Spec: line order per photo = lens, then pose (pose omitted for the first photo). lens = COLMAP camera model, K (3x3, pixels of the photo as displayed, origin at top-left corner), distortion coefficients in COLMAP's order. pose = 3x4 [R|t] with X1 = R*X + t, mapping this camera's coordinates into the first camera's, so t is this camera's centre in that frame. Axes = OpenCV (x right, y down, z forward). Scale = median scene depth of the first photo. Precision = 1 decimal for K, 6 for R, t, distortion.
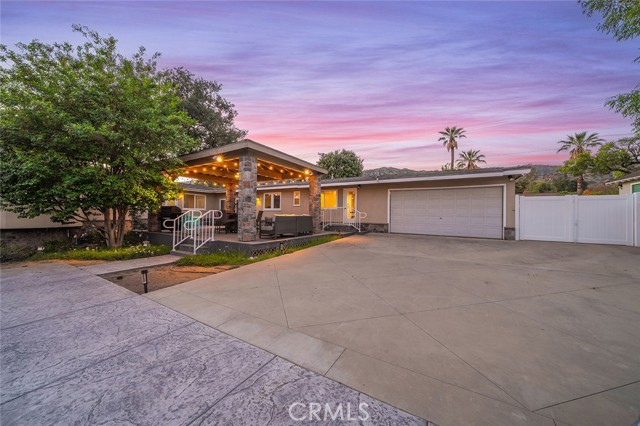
lens RADIAL K [[230.6, 0, 318.8], [0, 230.6, 212.7], [0, 0, 1]] dist [-0.001250, 0.000027]
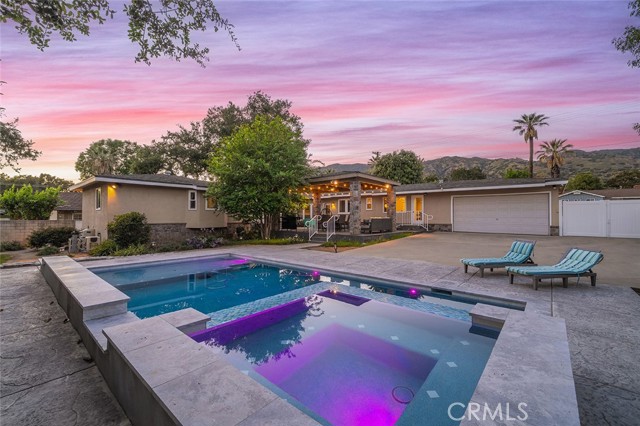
lens RADIAL K [[269.9, 0, 318.6], [0, 269.9, 213.9], [0, 0, 1]] dist [0.002703, -0.000237]
pose [[0.985788, -0.012236, -0.167546, -0.140103], [0.011753, 0.999923, -0.003870, -0.008337], [0.167581, 0.001846, 0.985857, -0.486749]]
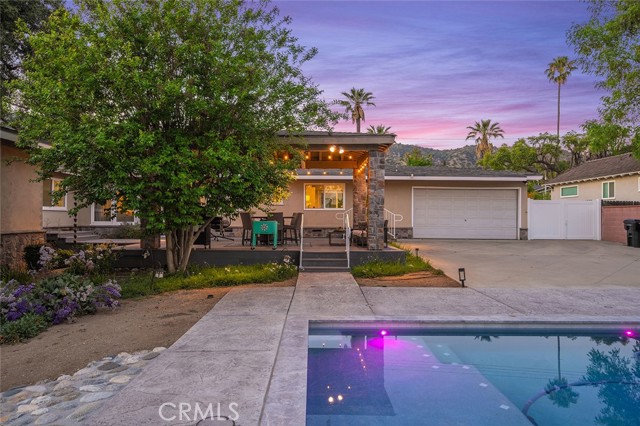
lens RADIAL K [[425.9, 0, 318.2], [0, 425.9, 217.2], [0, 0, 1]] dist [-0.009619, -0.001913]
pose [[0.852790, -0.008517, 0.522184, -0.744650], [0.000383, 0.999877, 0.015682, -0.014167], [-0.522254, -0.013174, 0.852689, -0.137338]]
